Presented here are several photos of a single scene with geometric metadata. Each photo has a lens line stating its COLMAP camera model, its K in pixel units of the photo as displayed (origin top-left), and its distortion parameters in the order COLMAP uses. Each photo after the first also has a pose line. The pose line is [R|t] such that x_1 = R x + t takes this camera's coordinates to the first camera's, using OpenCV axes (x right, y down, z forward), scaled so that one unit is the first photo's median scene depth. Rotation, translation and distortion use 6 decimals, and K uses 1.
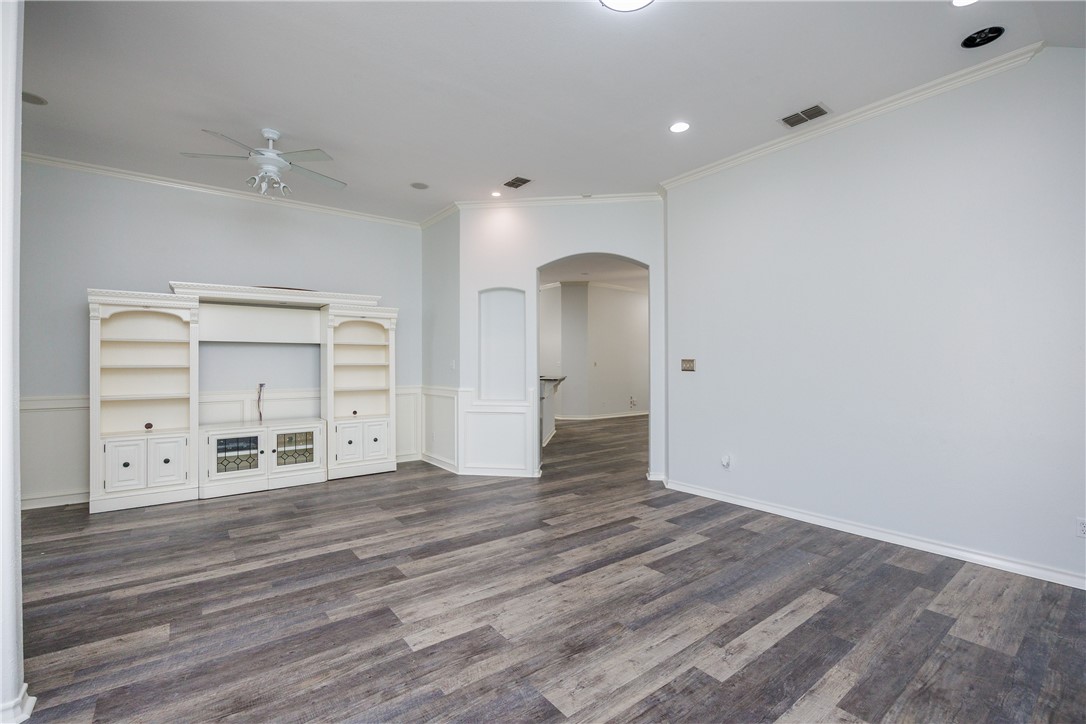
lens RADIAL K [[489.1, 0, 538.5], [0, 489.1, 361.9], [0, 0, 1]] dist [-0.018767, 0.000144]
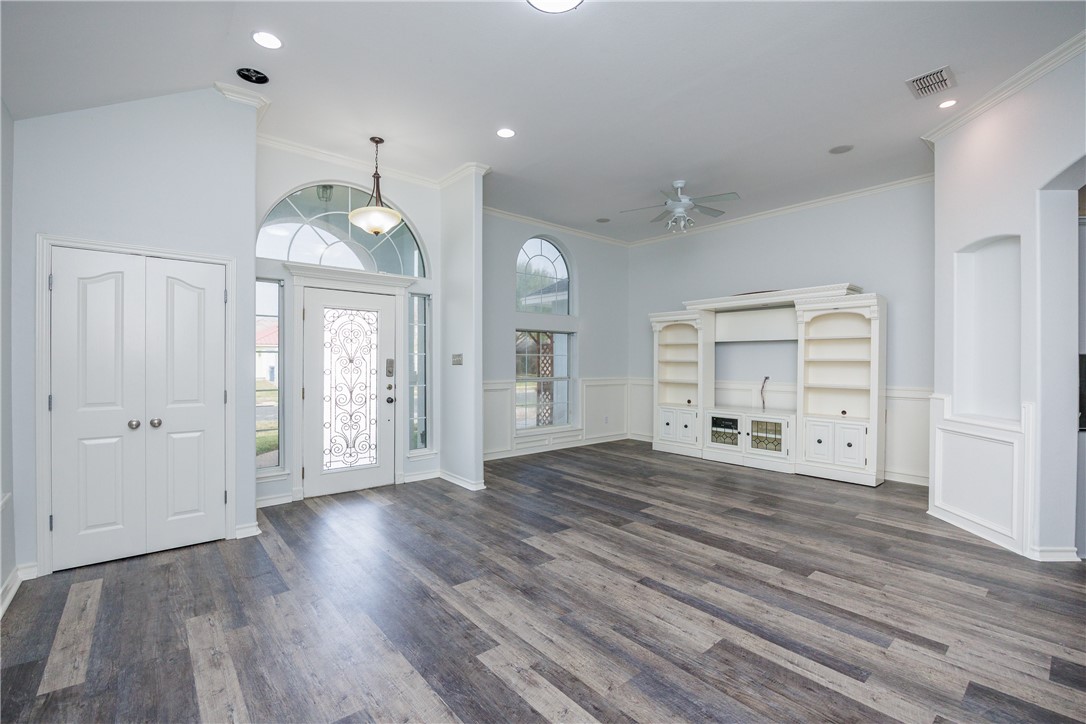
lens RADIAL K [[489.1, 0, 538.5], [0, 489.1, 361.9], [0, 0, 1]] dist [-0.018767, 0.000144]
pose [[0.019849, 0.005084, -0.999790, 0.823755], [0.002075, 0.999985, 0.005126, 0.004269], [0.999801, -0.002177, 0.019838, 0.635504]]
